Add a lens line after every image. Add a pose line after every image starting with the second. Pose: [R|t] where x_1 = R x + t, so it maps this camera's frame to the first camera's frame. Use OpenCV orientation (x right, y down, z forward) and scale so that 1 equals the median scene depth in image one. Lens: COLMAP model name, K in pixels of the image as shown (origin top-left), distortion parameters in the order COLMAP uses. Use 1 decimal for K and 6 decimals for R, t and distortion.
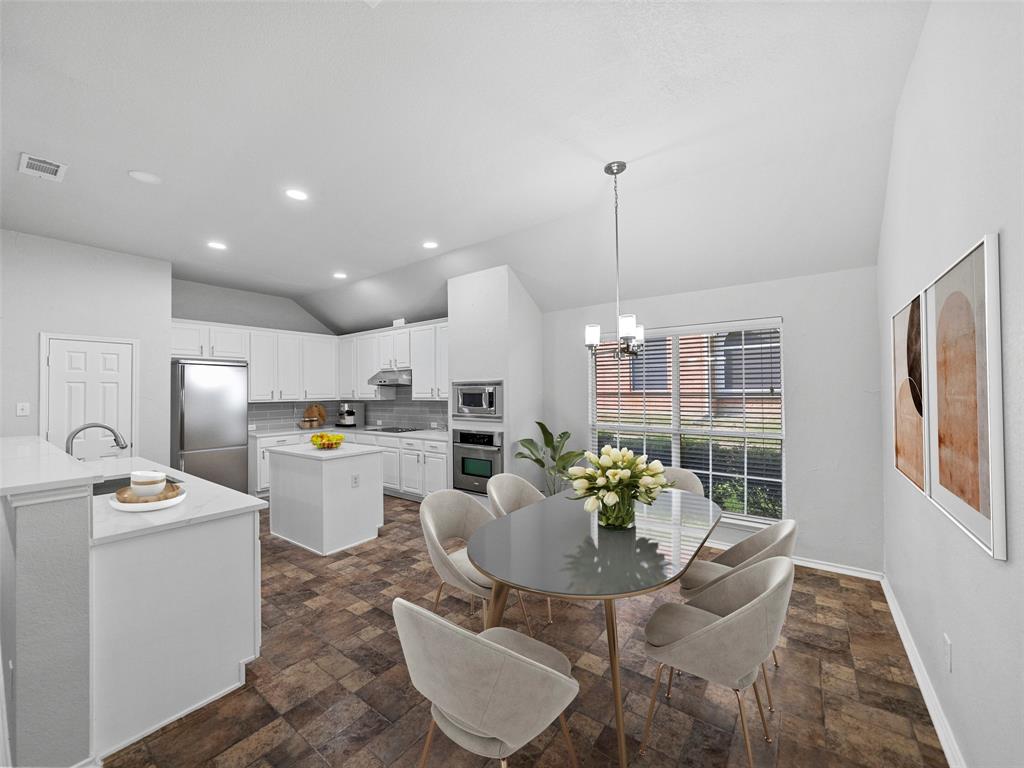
lens RADIAL K [[396.1, 0, 516.4], [0, 396.1, 389.8], [0, 0, 1]] dist [-0.001356, -0.000108]
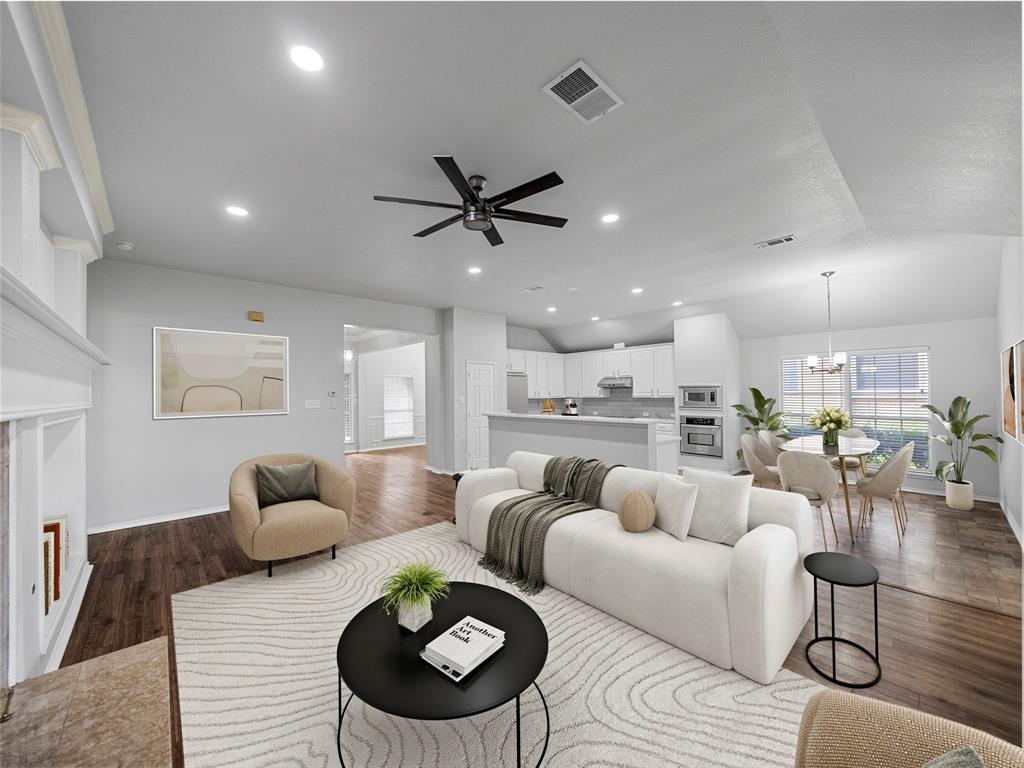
lens RADIAL K [[396.1, 0, 505.4], [0, 396.1, 389.8], [0, 0, 1]] dist [-0.001356, -0.000108]
pose [[0.981343, 0.001555, -0.192261, -0.543350], [-0.002162, 0.999993, -0.002950, 0.003002], [0.192255, 0.003311, 0.981339, -0.697427]]
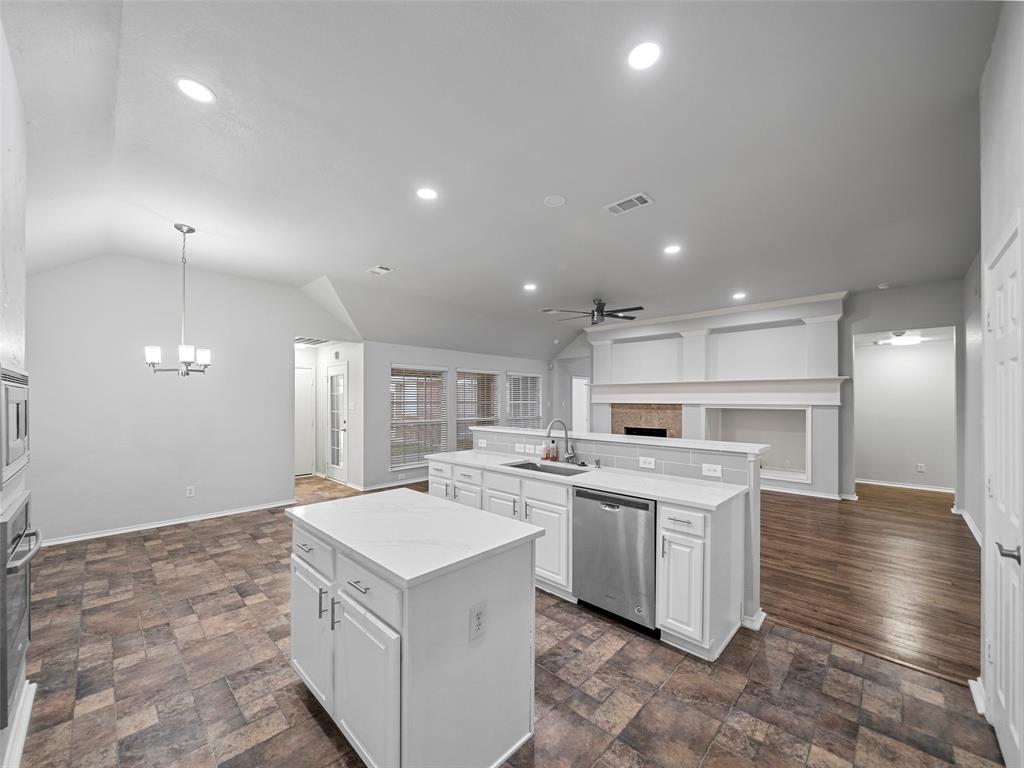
lens RADIAL K [[396.1, 0, 515.3], [0, 396.1, 398.4], [0, 0, 1]] dist [-0.001356, -0.000108]
pose [[-0.990899, 0.012365, 0.134041, -0.579177], [0.011324, 0.999900, -0.008529, 0.011359], [-0.134133, -0.006933, -0.990939, 1.239134]]
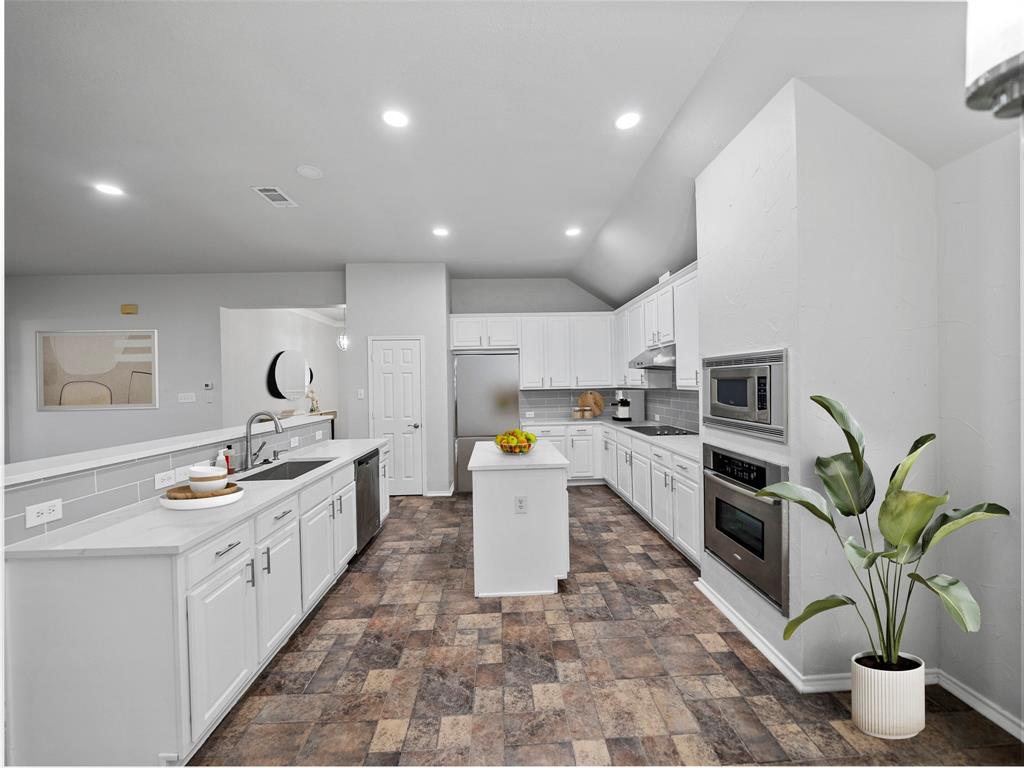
lens RADIAL K [[396.1, 0, 513.0], [0, 396.1, 383.9], [0, 0, 1]] dist [-0.001356, -0.000108]
pose [[0.617005, 0.000884, -0.786959, 0.114058], [0.017839, 0.999727, 0.015109, 0.002536], [0.786757, -0.023361, 0.616820, 0.445988]]
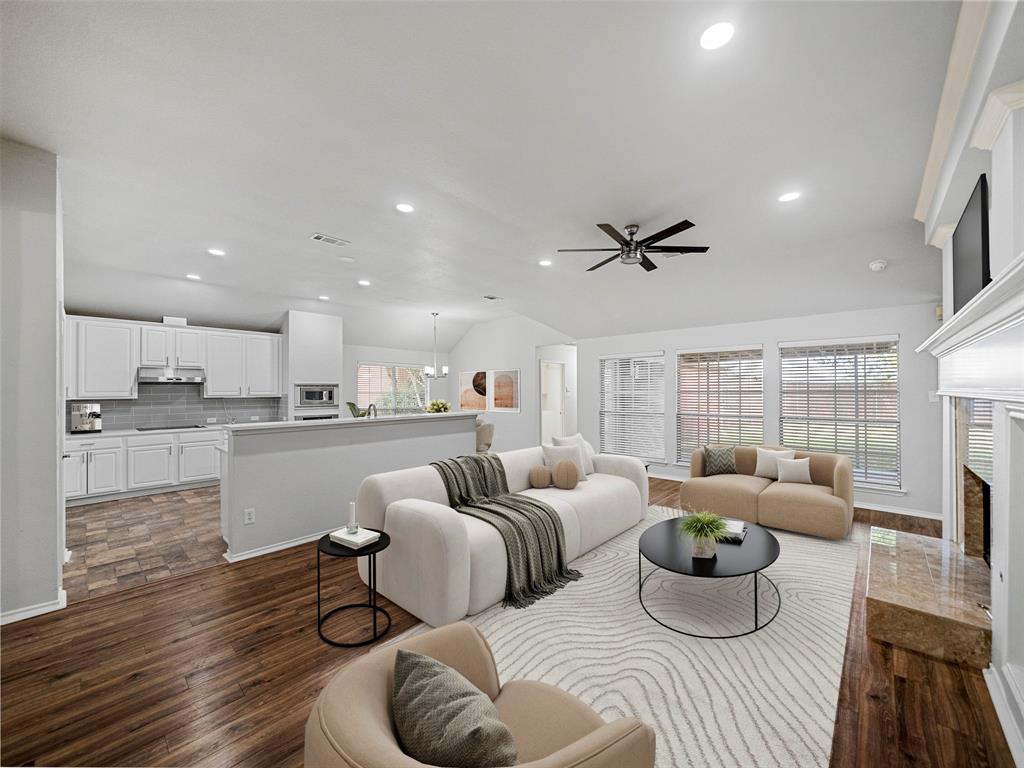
lens RADIAL K [[396.1, 0, 516.7], [0, 396.1, 382.6], [0, 0, 1]] dist [-0.001356, -0.000108]
pose [[0.105890, 0.032148, 0.993858, -1.506059], [-0.001946, 0.999482, -0.032123, 0.022129], [-0.994376, 0.001467, 0.105897, 0.050847]]
